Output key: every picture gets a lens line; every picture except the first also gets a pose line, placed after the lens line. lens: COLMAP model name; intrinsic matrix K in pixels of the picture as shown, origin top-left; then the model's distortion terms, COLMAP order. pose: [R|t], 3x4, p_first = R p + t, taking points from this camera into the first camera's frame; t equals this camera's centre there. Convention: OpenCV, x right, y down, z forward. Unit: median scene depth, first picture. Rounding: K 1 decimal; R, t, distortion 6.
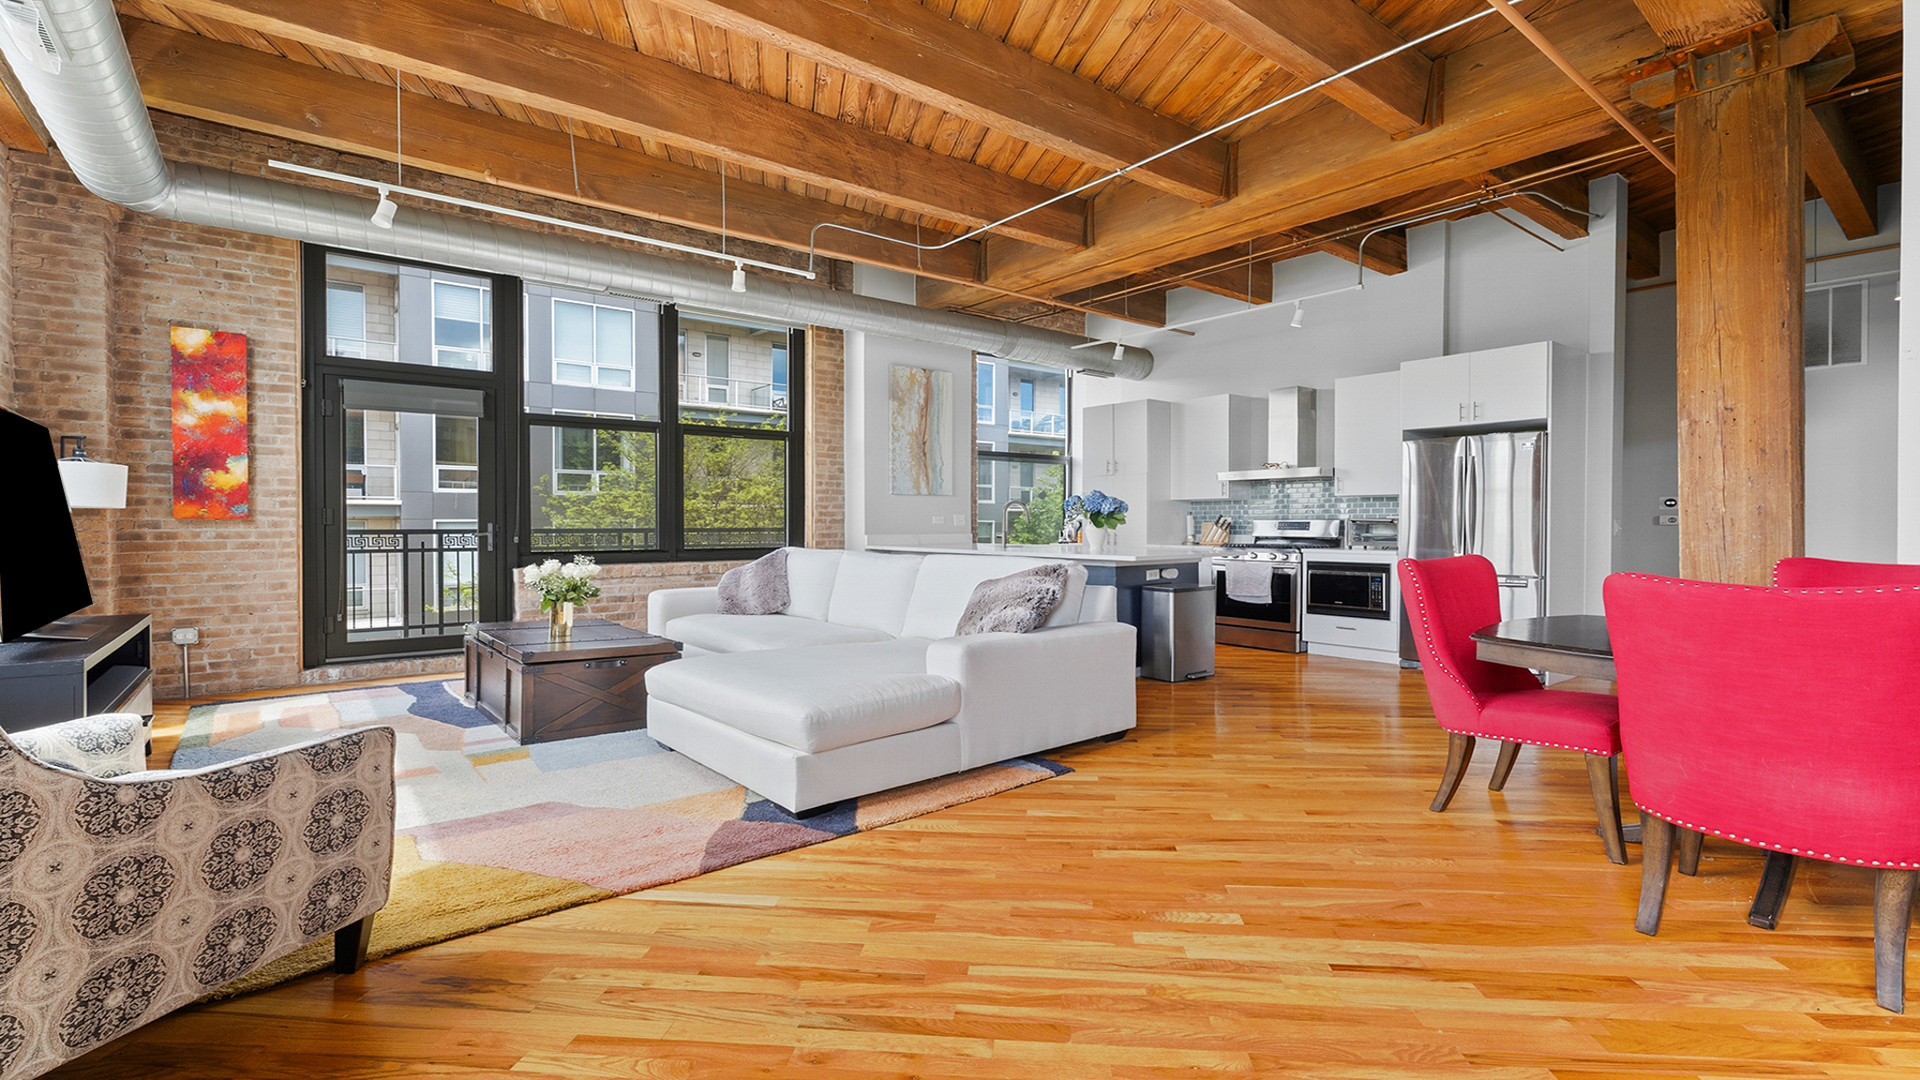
lens RADIAL K [[855.6, 0, 968.3], [0, 855.6, 533.3], [0, 0, 1]] dist [-0.000995, -0.000518]
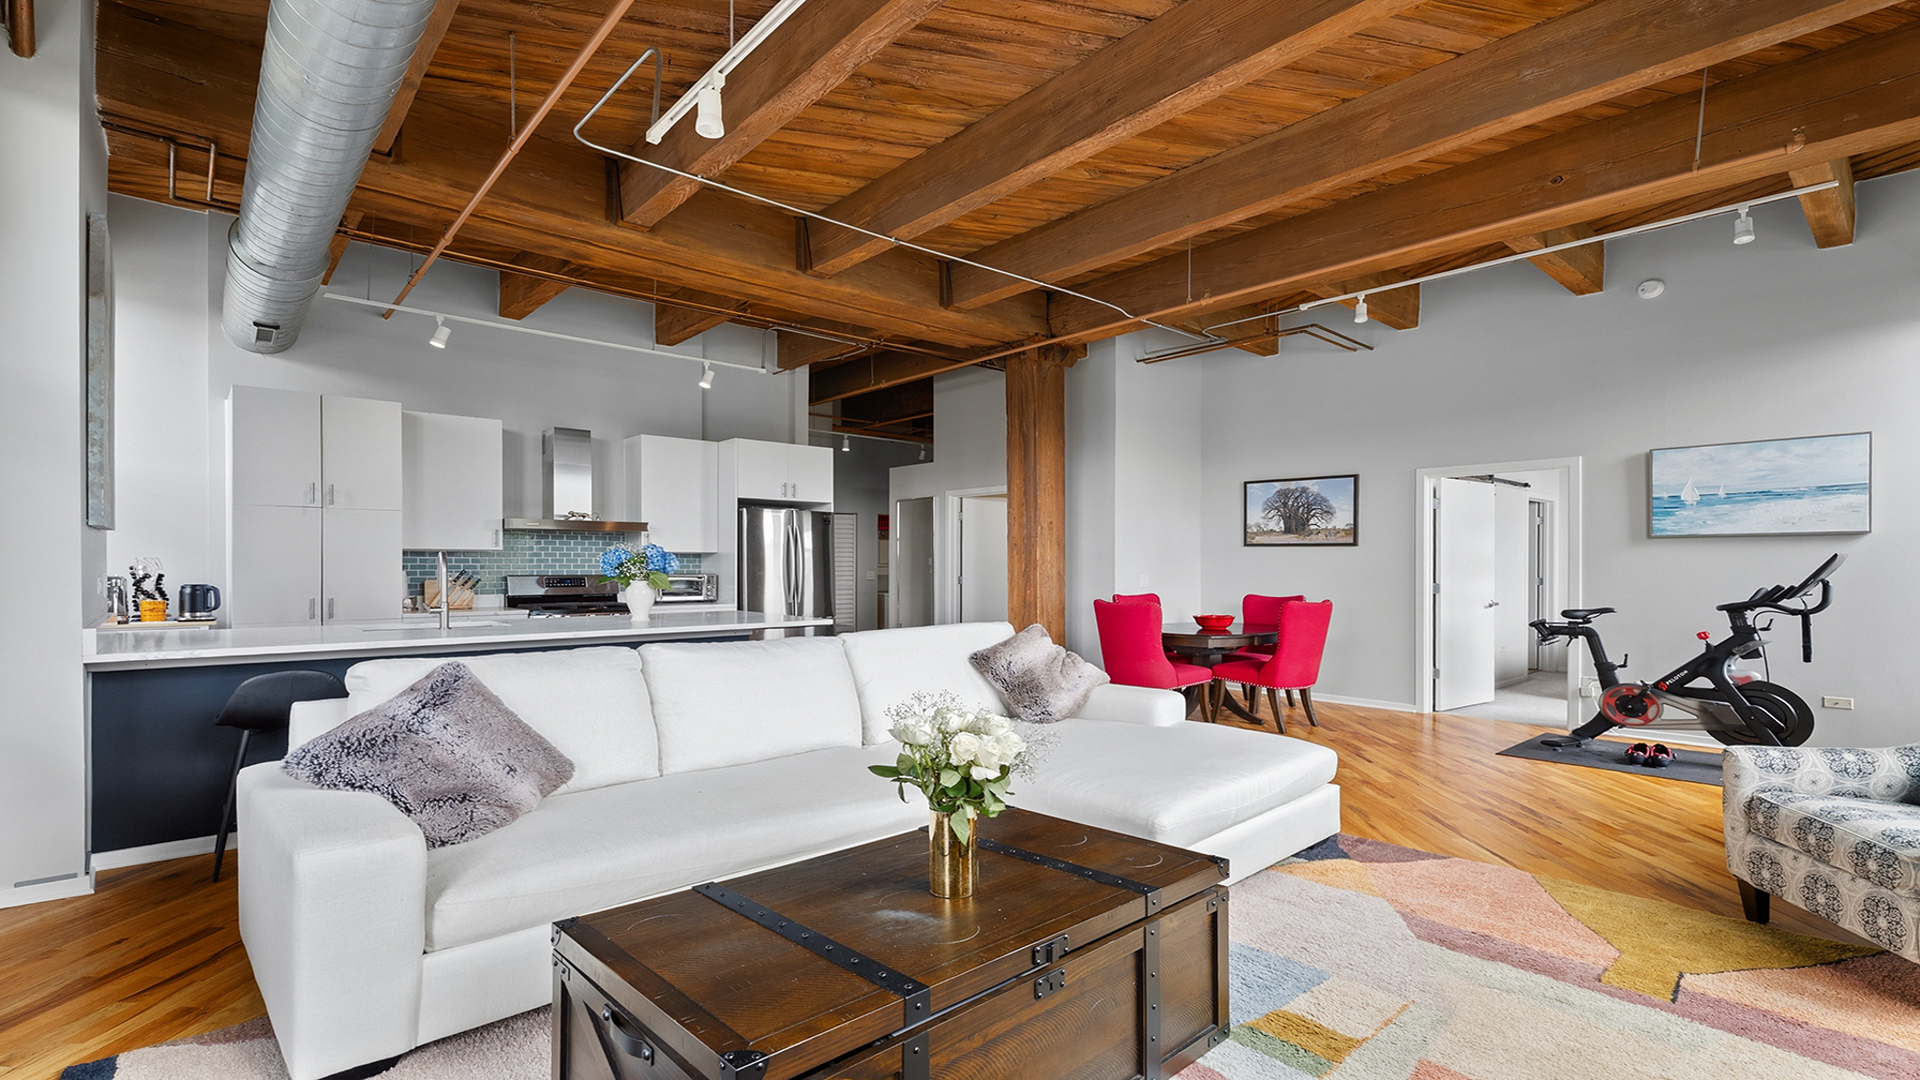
lens RADIAL K [[873.9, 0, 961.5], [0, 873.9, 566.7], [0, 0, 1]] dist [0.000472, -0.000040]
pose [[-0.056915, -0.002736, 0.998375, -0.793101], [0.010604, 0.999938, 0.003344, -0.033927], [-0.998323, 0.010777, -0.056882, 0.900225]]
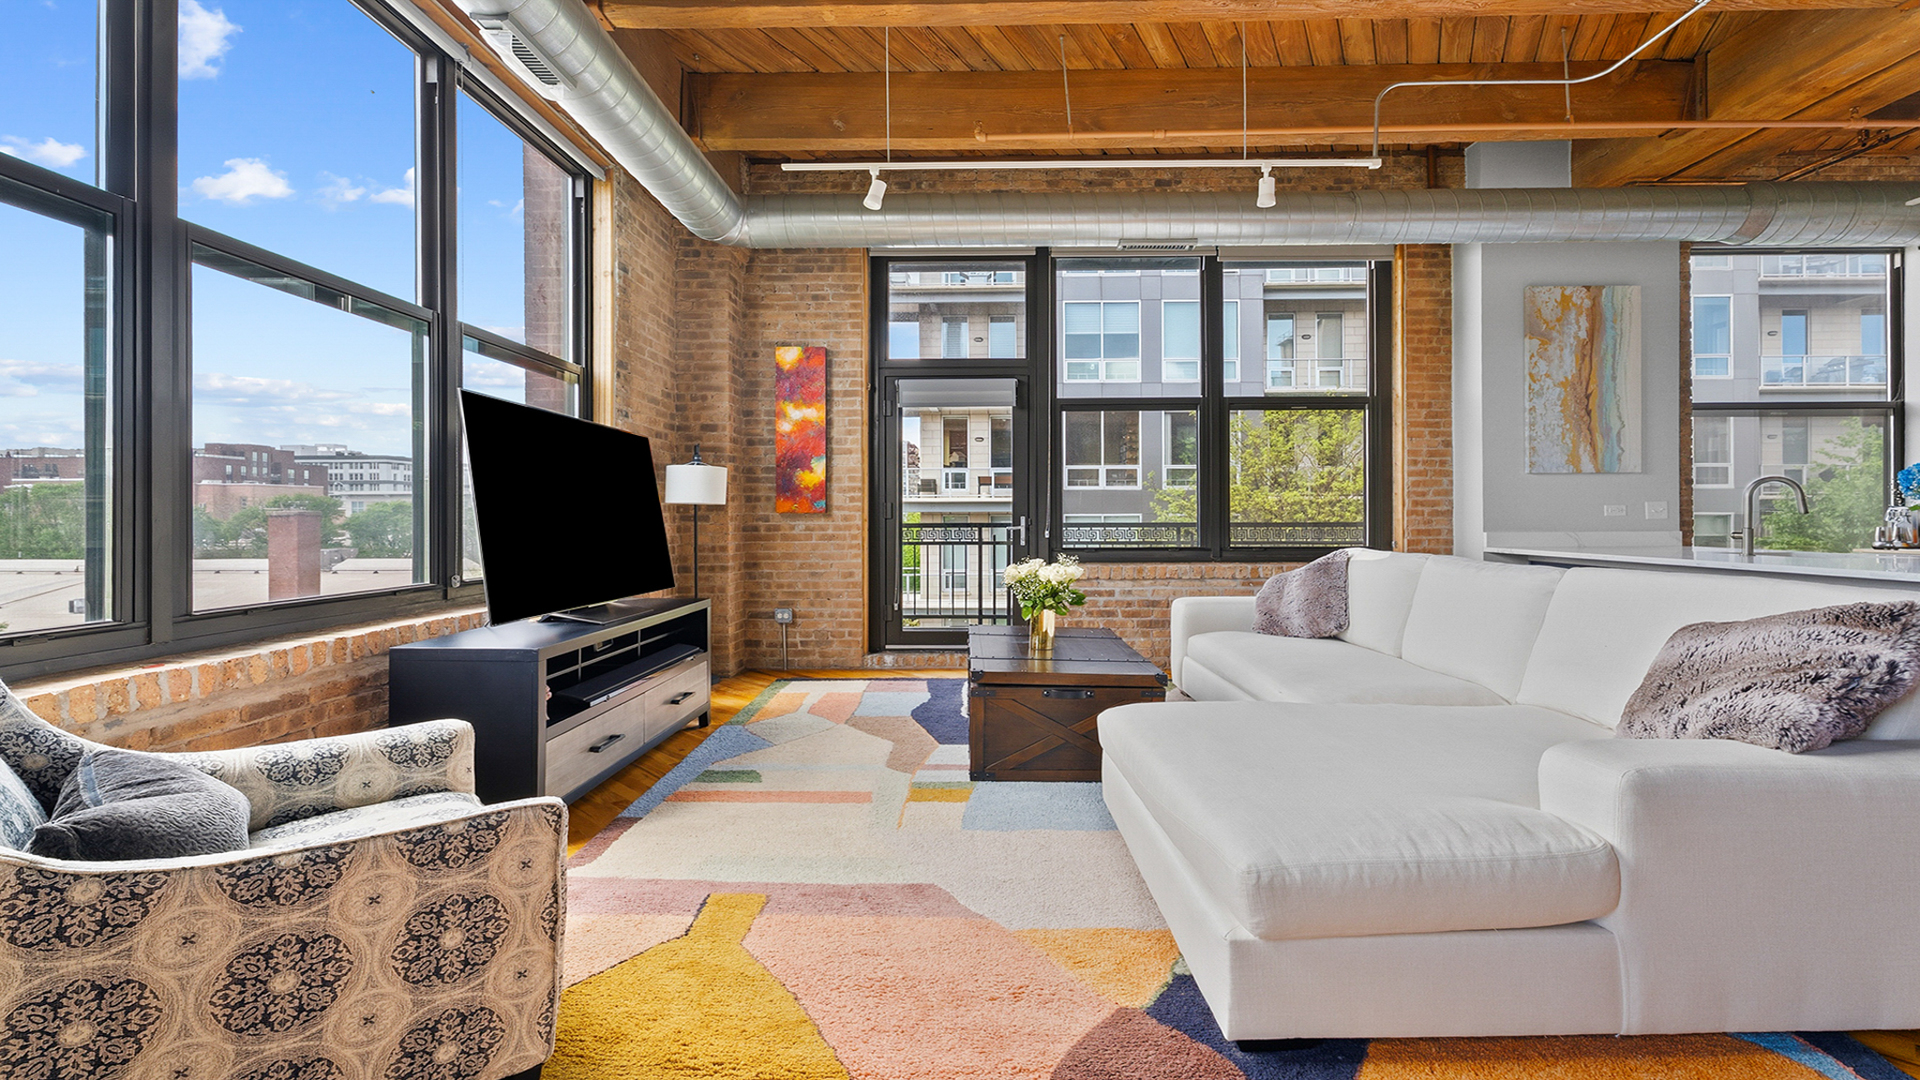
lens RADIAL K [[860.8, 0, 968.8], [0, 860.8, 515.2], [0, 0, 1]] dist [0.001030, -0.000704]
pose [[0.766907, -0.003752, -0.641747, 0.014147], [-0.005431, 0.999909, -0.012337, -0.001499], [0.641735, 0.012946, 0.766817, 0.260588]]
